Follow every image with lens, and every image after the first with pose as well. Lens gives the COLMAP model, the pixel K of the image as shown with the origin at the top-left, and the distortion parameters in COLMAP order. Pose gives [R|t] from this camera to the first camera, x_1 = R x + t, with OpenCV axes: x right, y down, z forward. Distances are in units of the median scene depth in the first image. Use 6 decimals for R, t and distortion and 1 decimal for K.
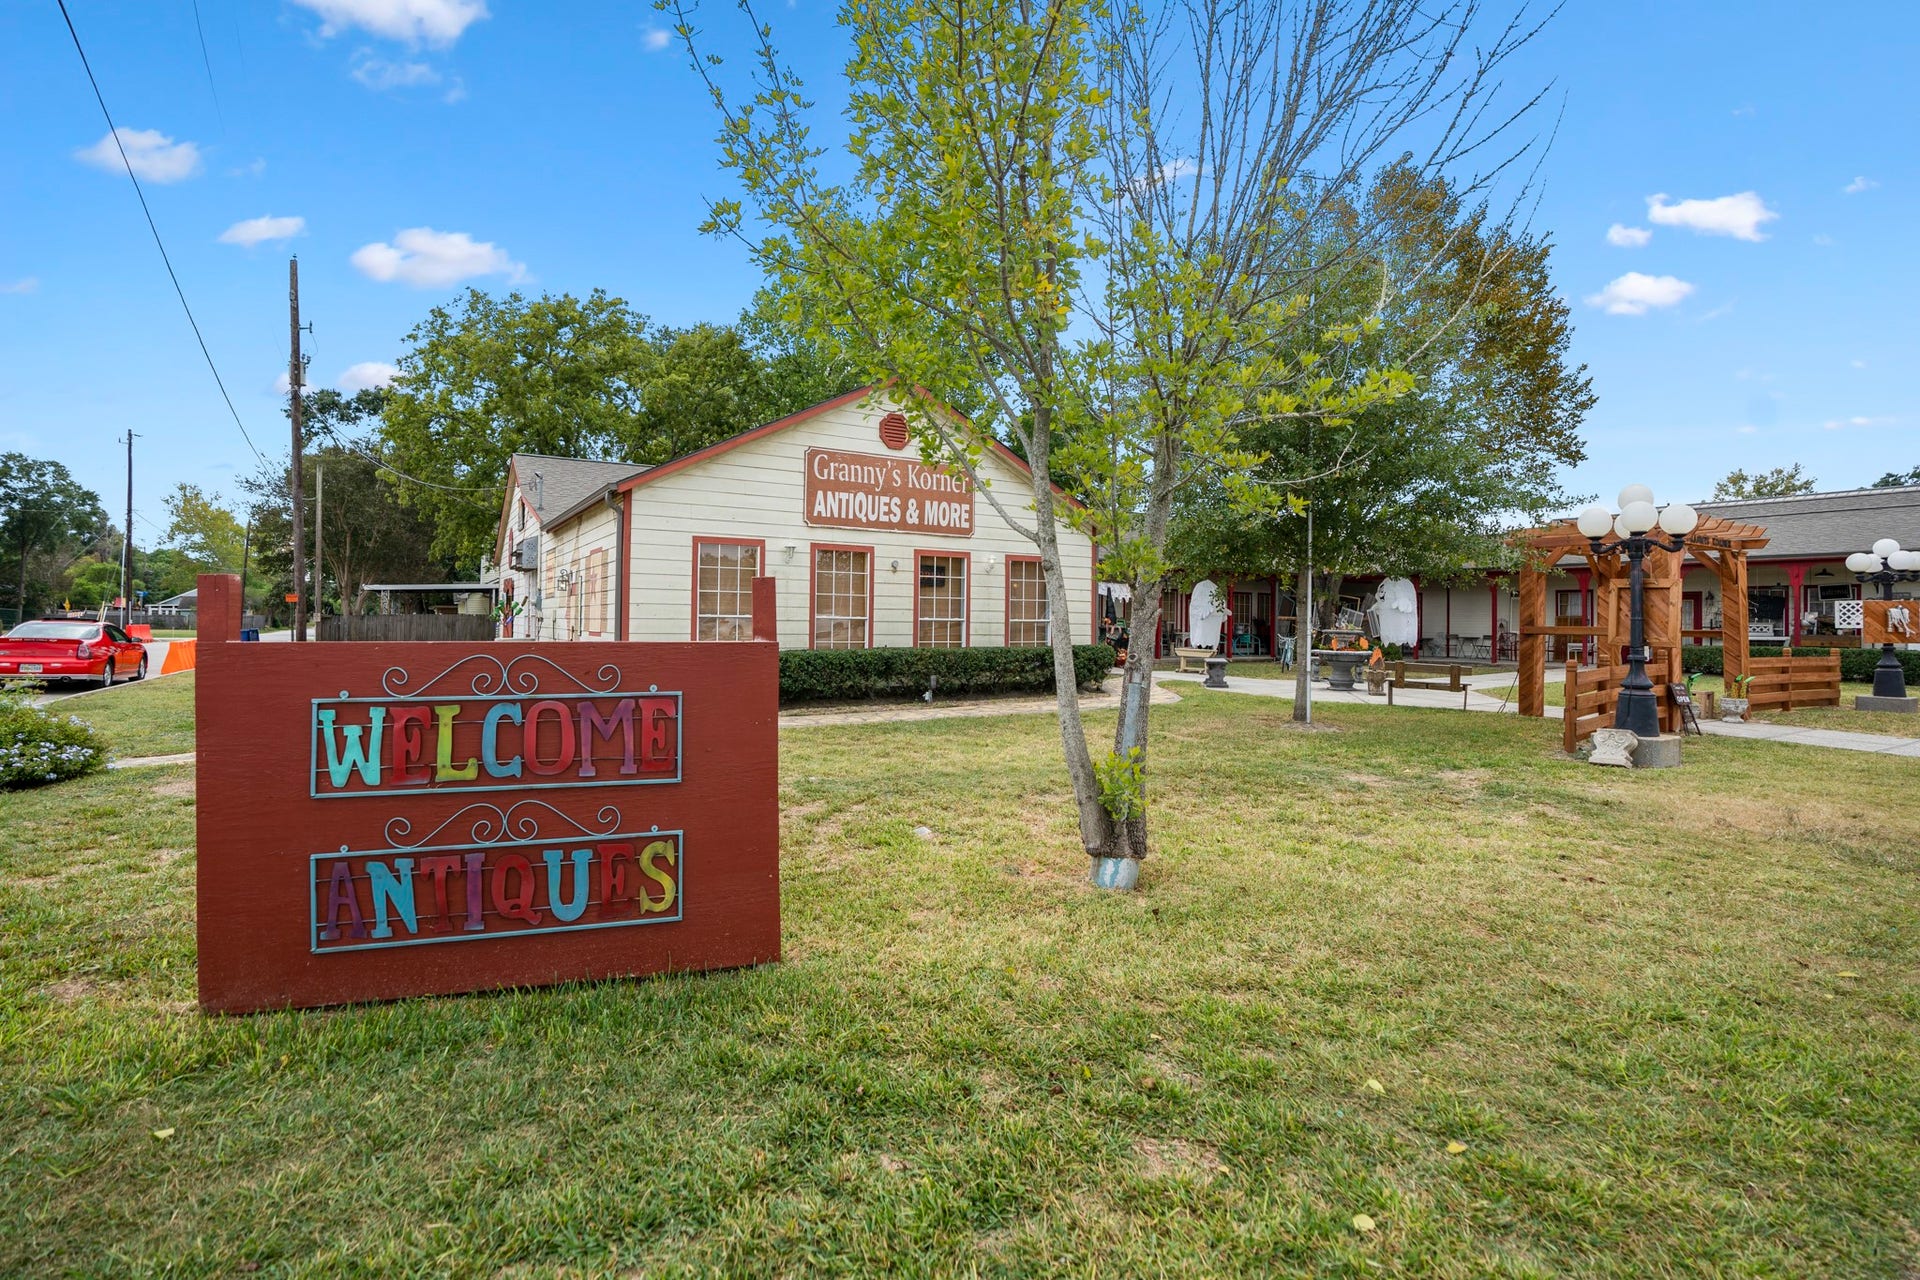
lens RADIAL K [[899.3, 0, 955.1], [0, 899.3, 635.7], [0, 0, 1]] dist [-0.066067, 0.020736]
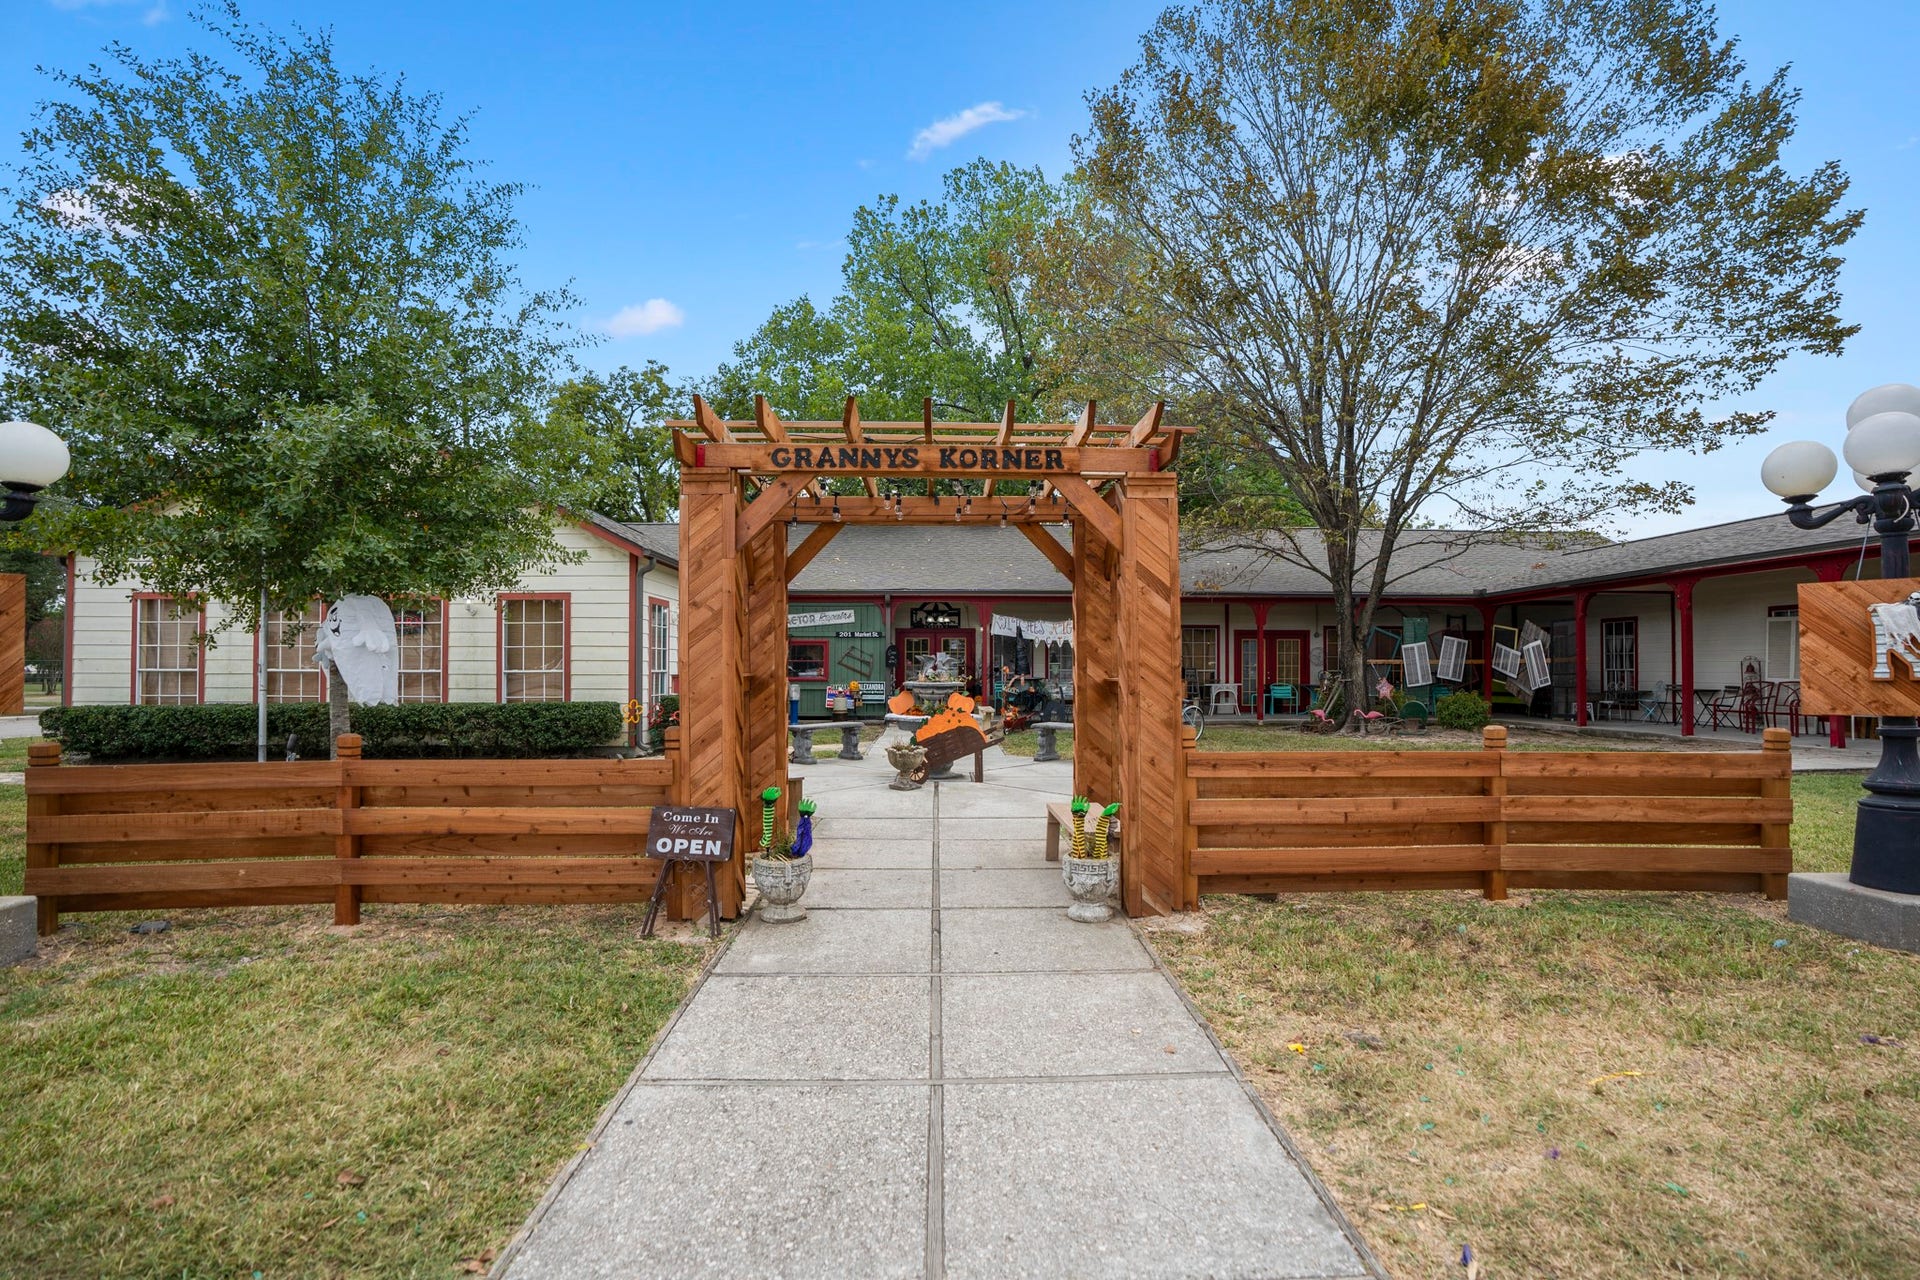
lens RADIAL K [[899.3, 0, 955.1], [0, 899.3, 635.7], [0, 0, 1]] dist [-0.066067, 0.020736]
pose [[0.868890, -0.030074, -0.494092, 0.885666], [0.002588, 0.998415, -0.056220, -0.003003], [0.494999, 0.047570, 0.867590, 0.517394]]
